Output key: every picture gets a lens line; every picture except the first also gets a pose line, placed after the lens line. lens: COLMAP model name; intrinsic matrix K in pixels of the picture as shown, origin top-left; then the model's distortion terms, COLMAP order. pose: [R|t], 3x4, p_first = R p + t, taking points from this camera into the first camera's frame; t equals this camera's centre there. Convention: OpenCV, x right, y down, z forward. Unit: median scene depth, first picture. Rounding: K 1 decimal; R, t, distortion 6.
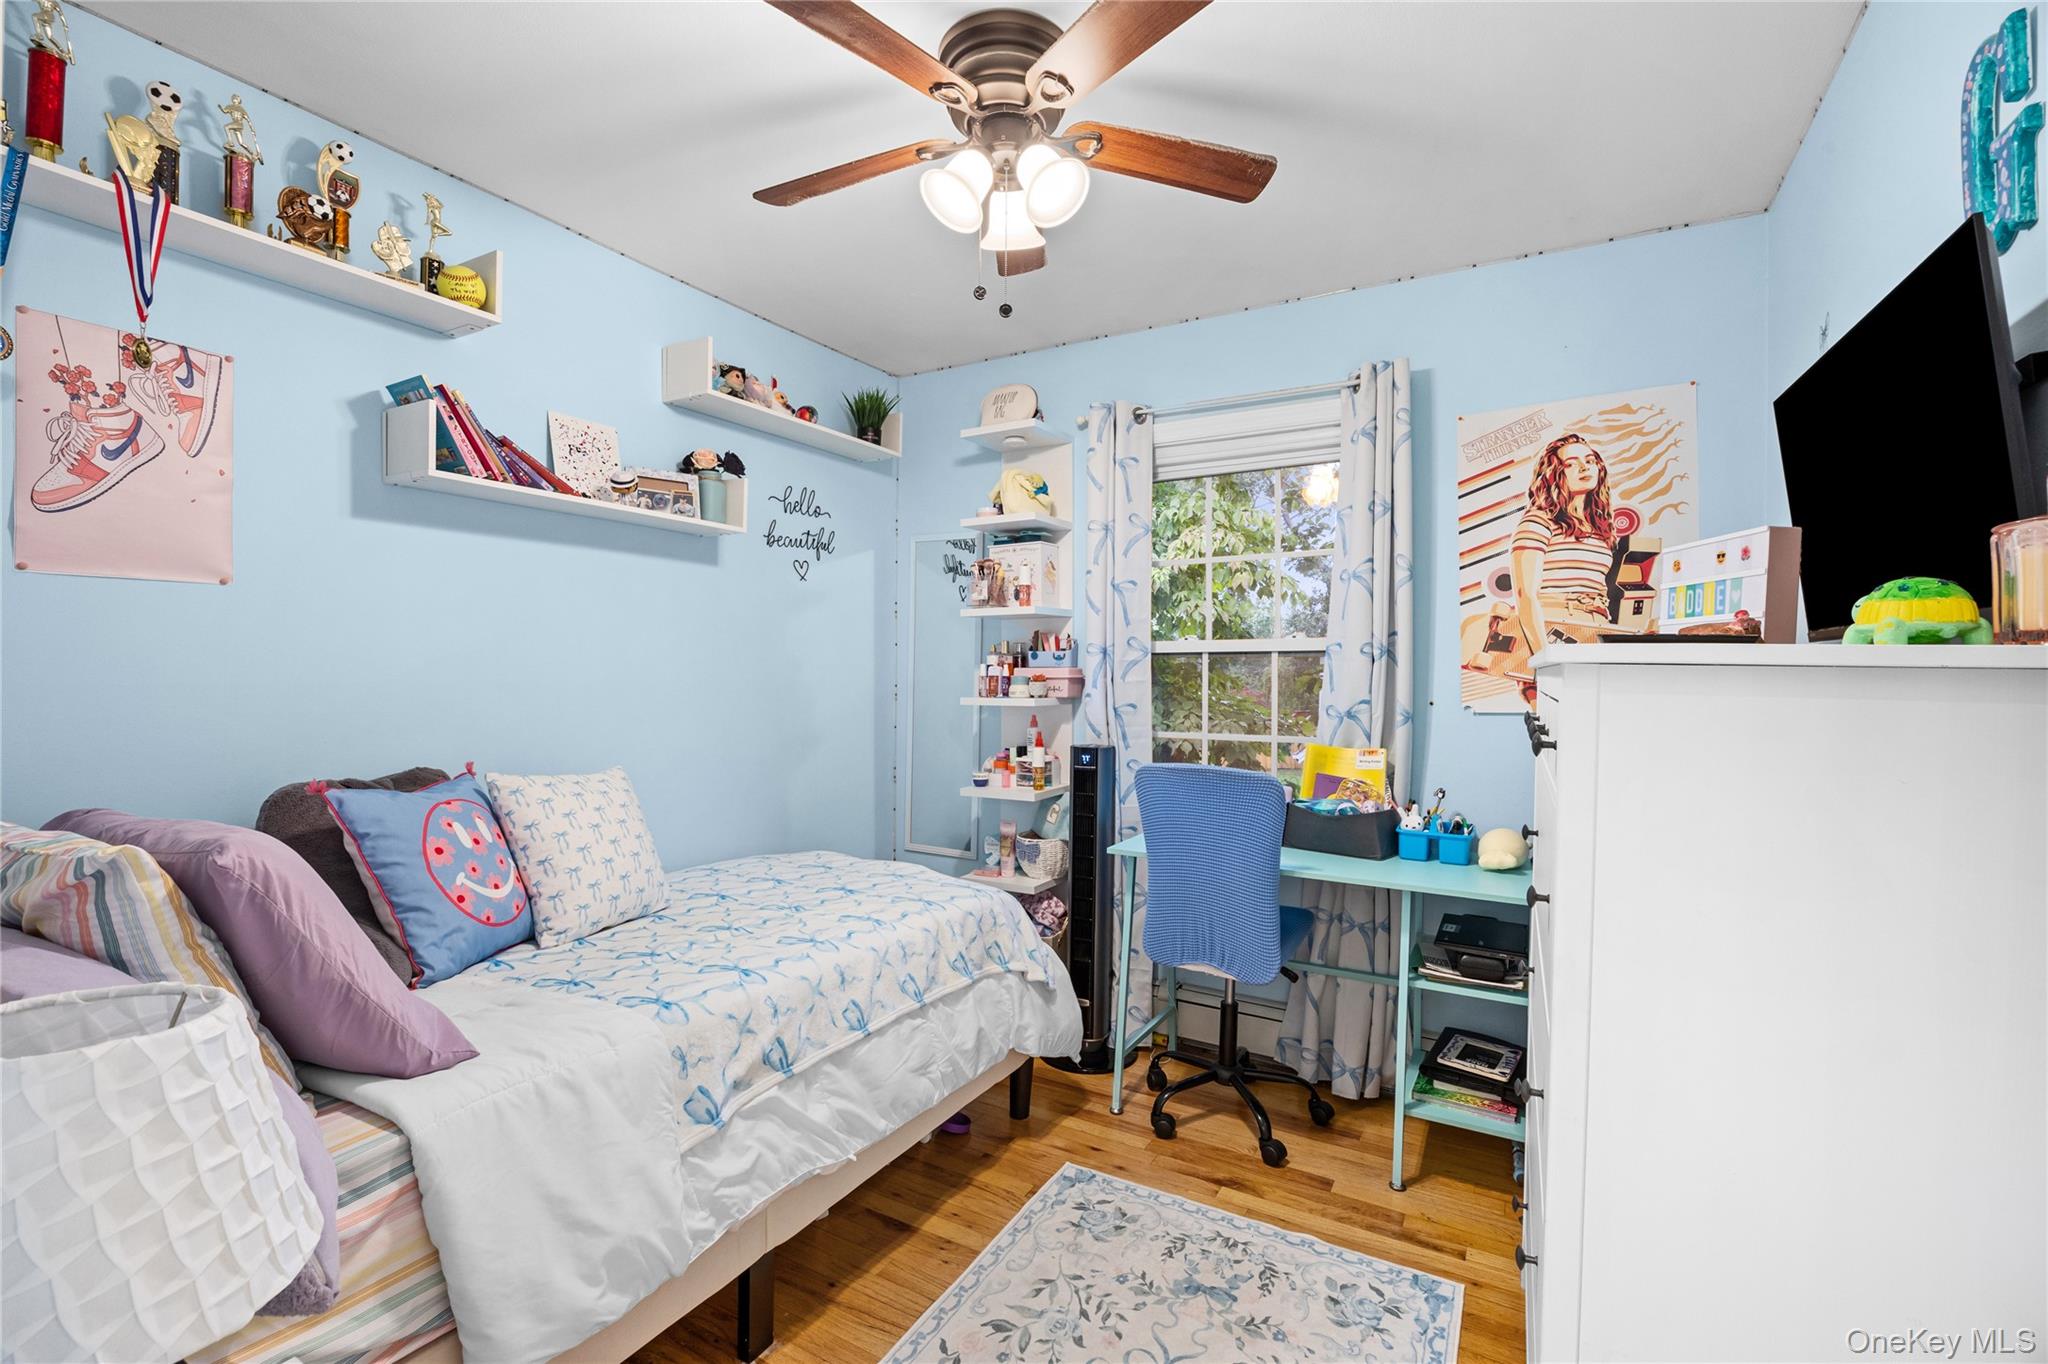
lens RADIAL K [[904.2, 0, 1023.9], [0, 904.2, 669.0], [0, 0, 1]] dist [-0.010358, -0.000021]
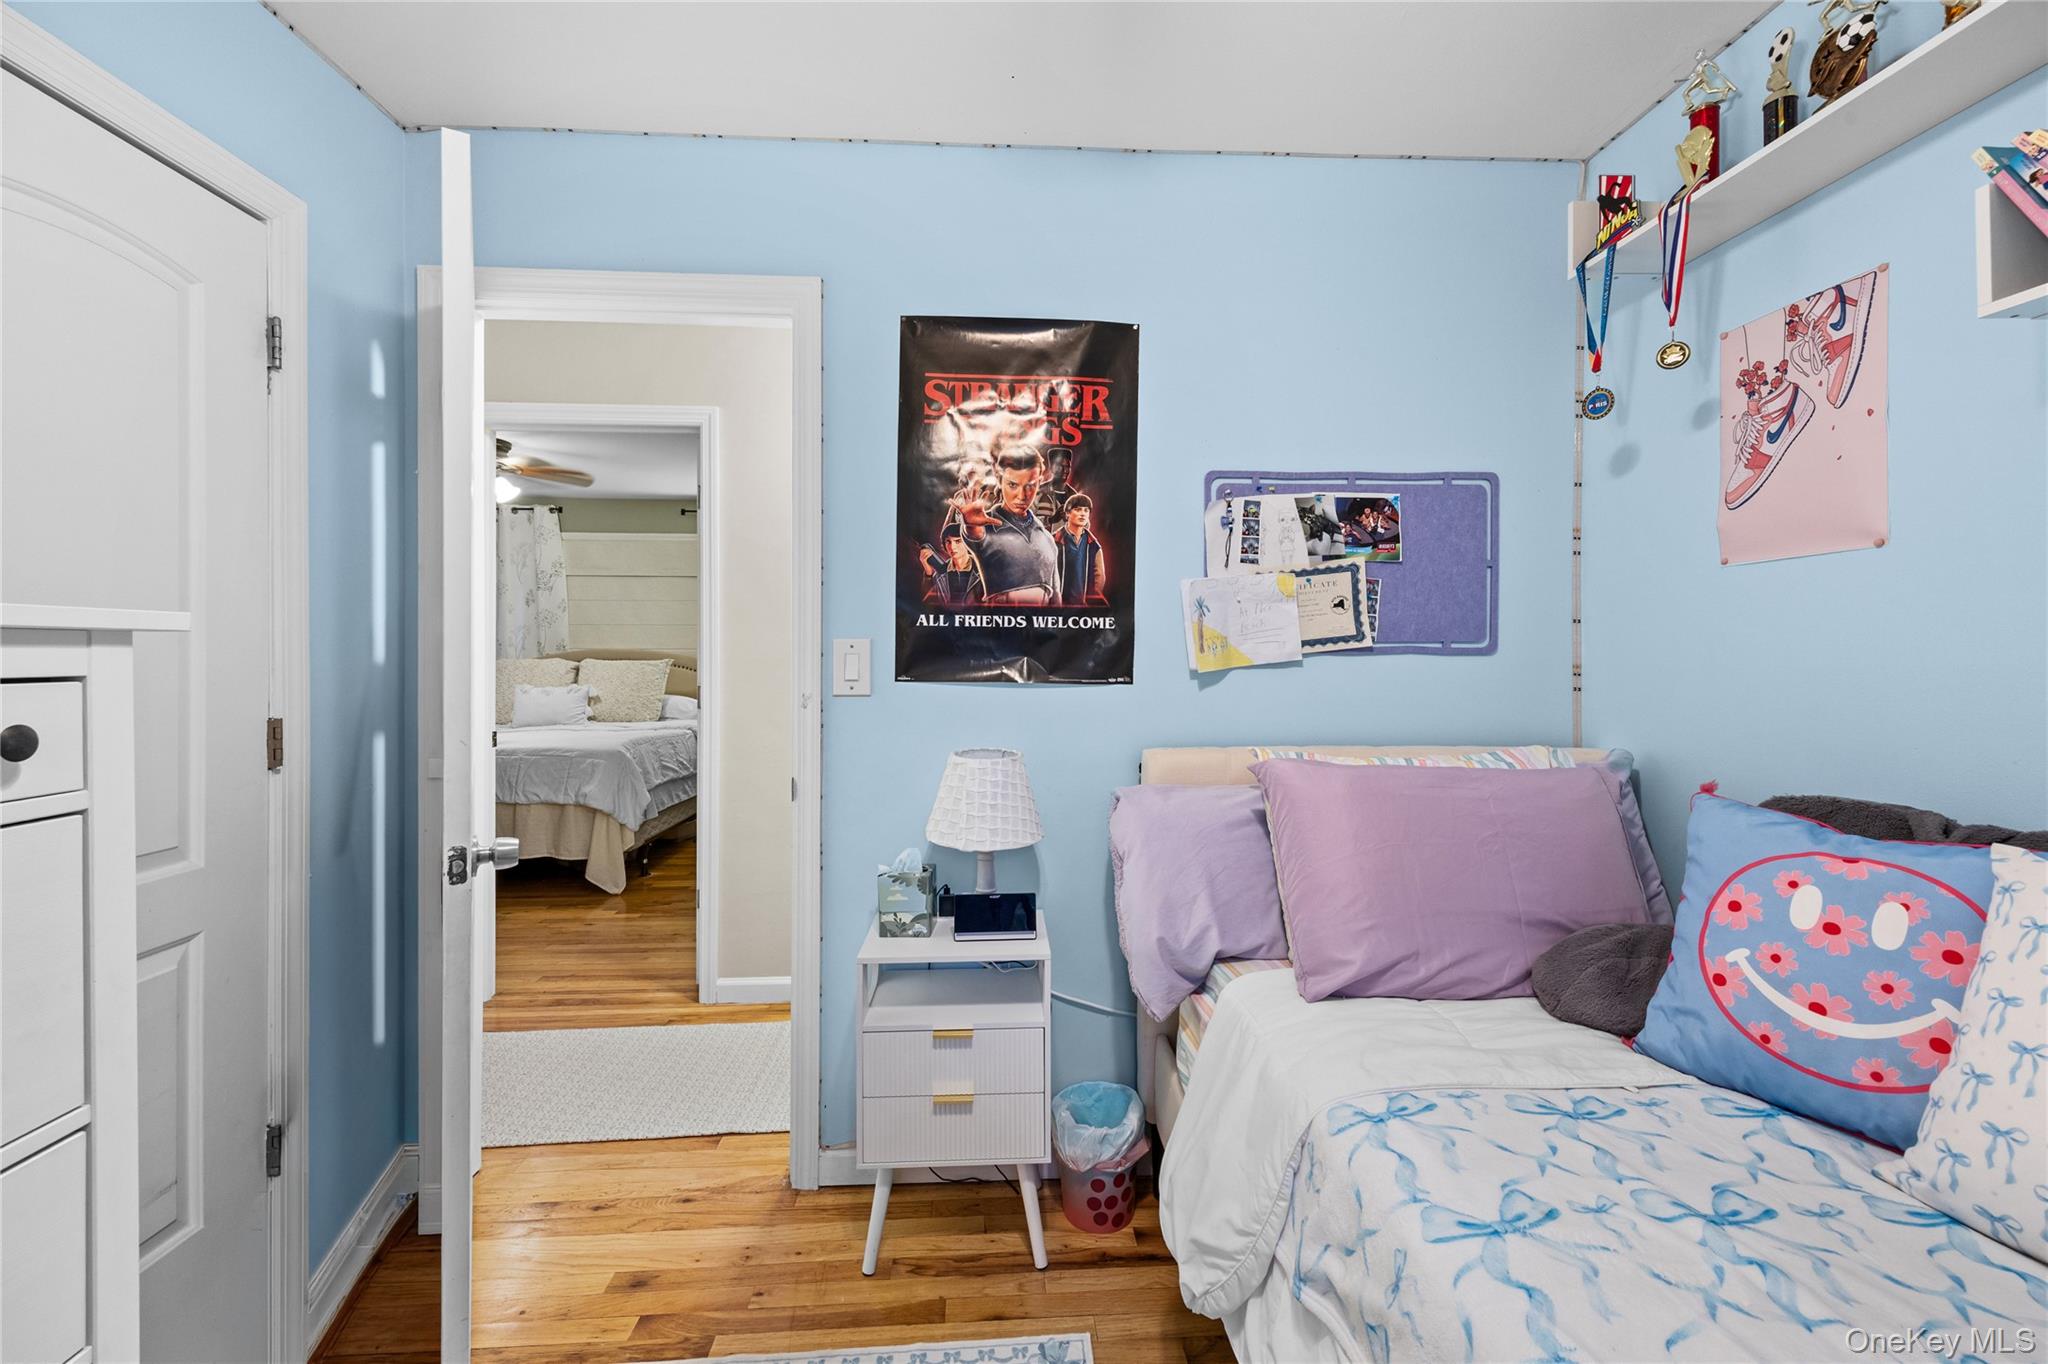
lens RADIAL K [[808.1, 0, 1033.1], [0, 808.1, 673.3], [0, 0, 1]] dist [-0.000844, -0.000190]
pose [[-0.834192, 0.002241, -0.551470, 0.162556], [-0.013260, 0.999621, 0.024120, 0.012527], [0.551315, 0.027433, -0.833846, 1.264905]]
